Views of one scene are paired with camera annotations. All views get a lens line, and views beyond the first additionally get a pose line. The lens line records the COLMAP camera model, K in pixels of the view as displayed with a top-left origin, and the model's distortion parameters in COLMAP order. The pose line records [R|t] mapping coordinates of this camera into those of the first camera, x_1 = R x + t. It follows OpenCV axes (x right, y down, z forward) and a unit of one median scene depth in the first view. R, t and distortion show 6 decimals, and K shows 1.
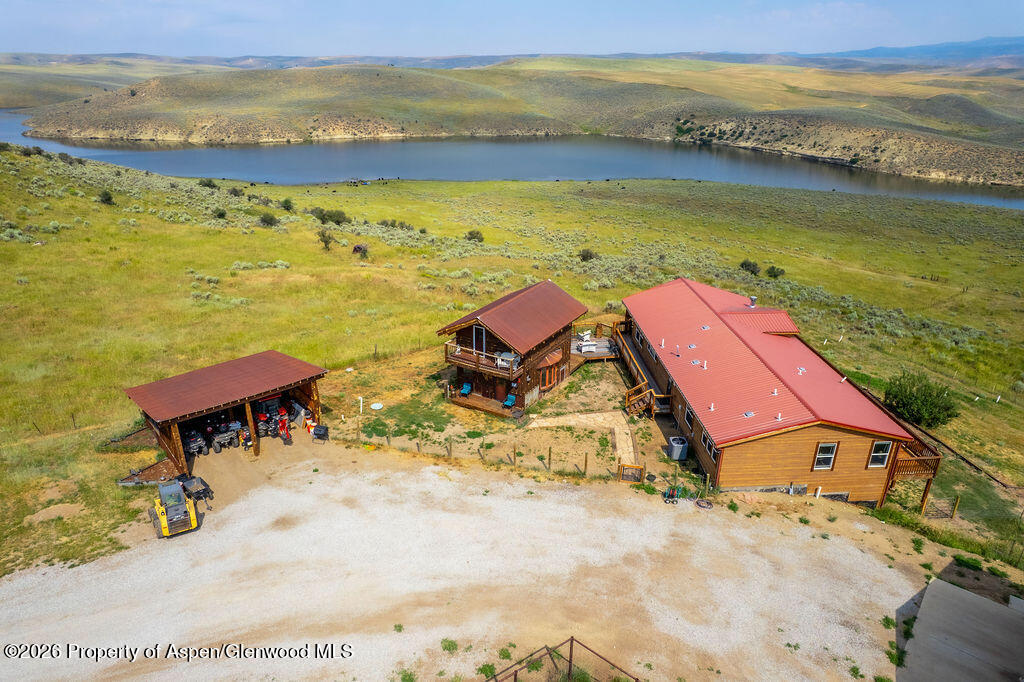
lens RADIAL K [[652.4, 0, 512.0], [0, 652.4, 341.0], [0, 0, 1]] dist [-0.070762, 0.065237]
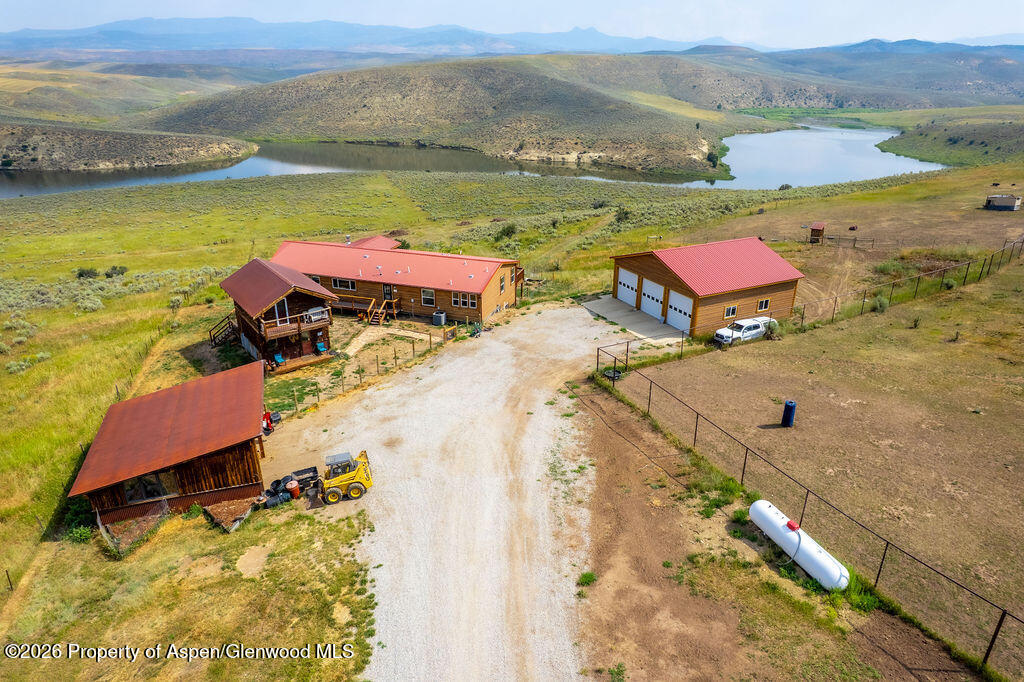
lens RADIAL K [[652.4, 0, 512.0], [0, 652.4, 341.0], [0, 0, 1]] dist [-0.070762, 0.065237]
pose [[0.373211, -0.366899, 0.852114, -0.841647], [0.358302, 0.904217, 0.232403, -0.068540], [-0.855765, 0.218579, 0.468924, 0.120076]]
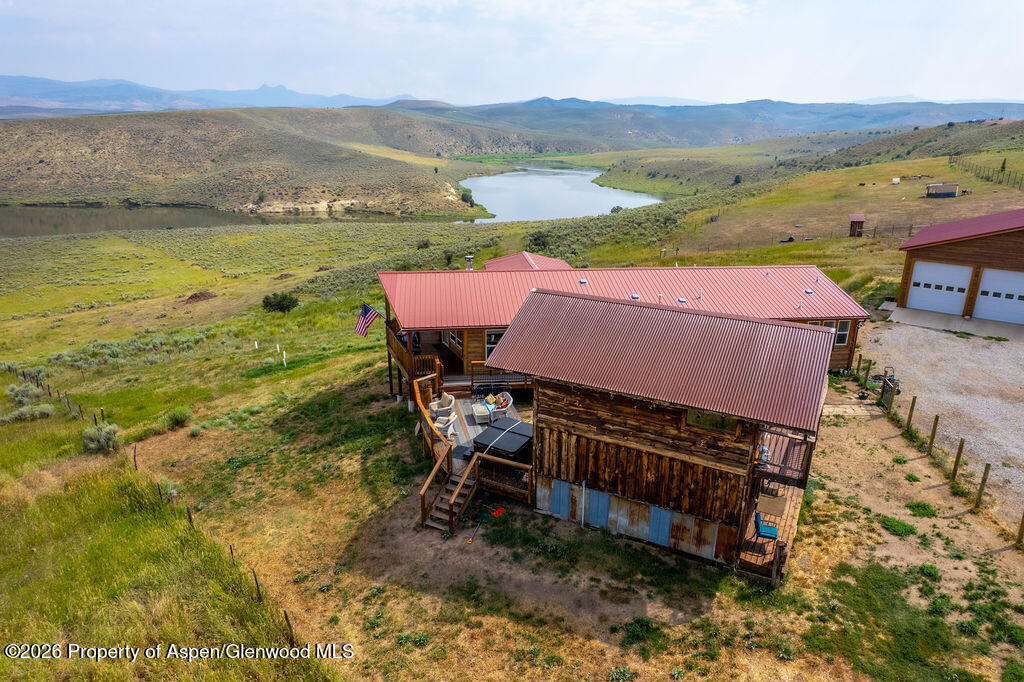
lens RADIAL K [[654.7, 0, 513.5], [0, 654.7, 341.9], [0, 0, 1]] dist [-0.077971, 0.072222]
pose [[-0.052430, -0.323231, 0.944866, -0.415195], [0.382568, 0.867483, 0.317987, -0.226849], [-0.922439, 0.378148, 0.078176, 1.046363]]
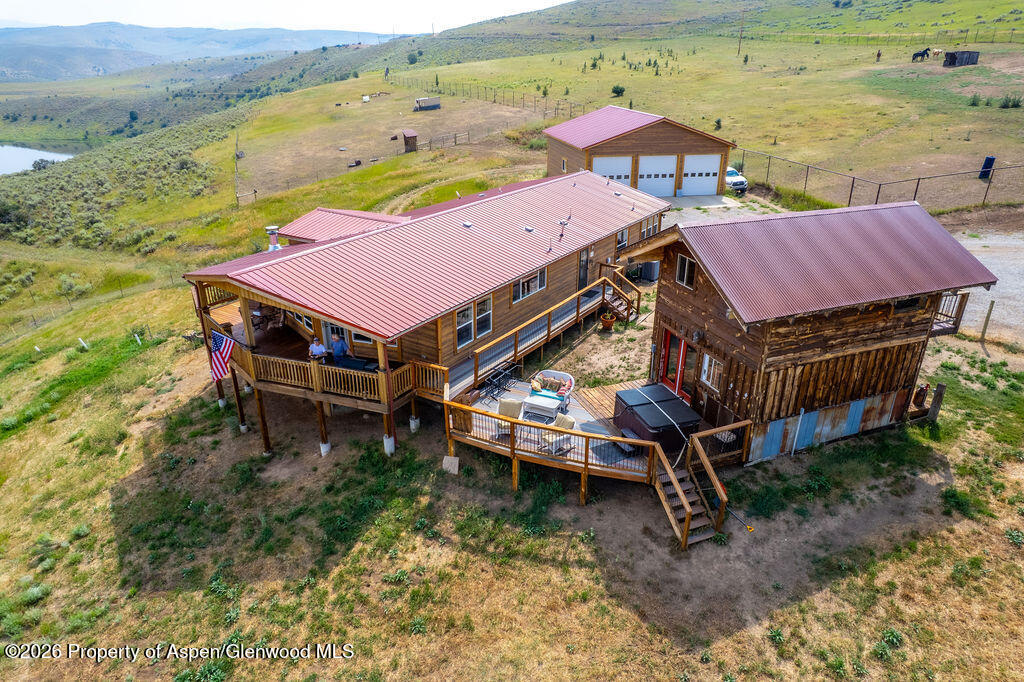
lens RADIAL K [[654.7, 0, 513.5], [0, 654.7, 341.9], [0, 0, 1]] dist [-0.077971, 0.072222]
pose [[-0.794228, -0.254040, 0.551965, -0.100635], [0.230411, 0.714643, 0.660452, -0.337061], [-0.562238, 0.651728, -0.509056, 1.364188]]
